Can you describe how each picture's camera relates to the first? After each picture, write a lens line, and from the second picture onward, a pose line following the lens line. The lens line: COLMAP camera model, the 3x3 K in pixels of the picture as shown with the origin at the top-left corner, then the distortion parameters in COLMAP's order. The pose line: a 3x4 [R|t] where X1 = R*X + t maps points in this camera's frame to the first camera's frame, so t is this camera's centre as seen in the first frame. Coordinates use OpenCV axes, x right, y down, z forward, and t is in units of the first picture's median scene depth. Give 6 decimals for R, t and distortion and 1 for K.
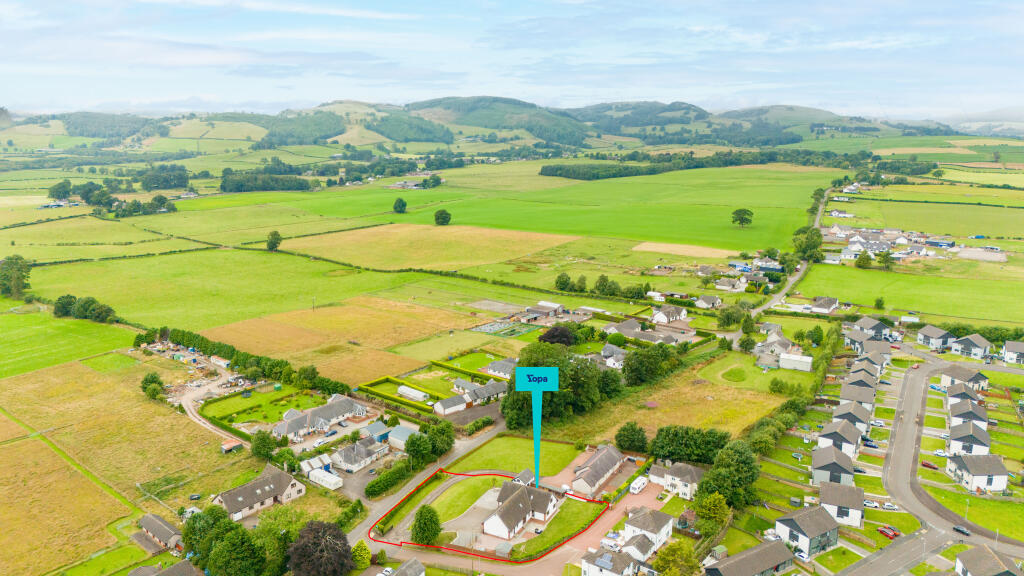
lens RADIAL K [[741.3, 0, 512.0], [0, 741.3, 288.0], [0, 0, 1]] dist [0.091649, -0.094611]
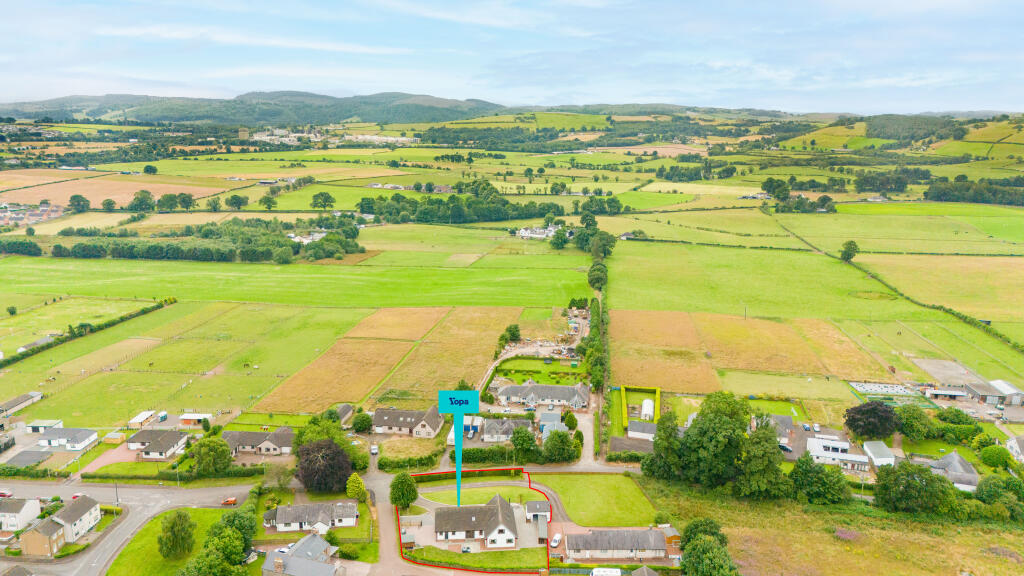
lens RADIAL K [[741.3, 0, 512.0], [0, 741.3, 288.0], [0, 0, 1]] dist [0.091649, -0.094611]
pose [[0.537776, 0.194660, -0.820308, 0.161079], [-0.197226, 0.975029, 0.102078, -0.021974], [0.819694, 0.106891, 0.562739, 0.099043]]
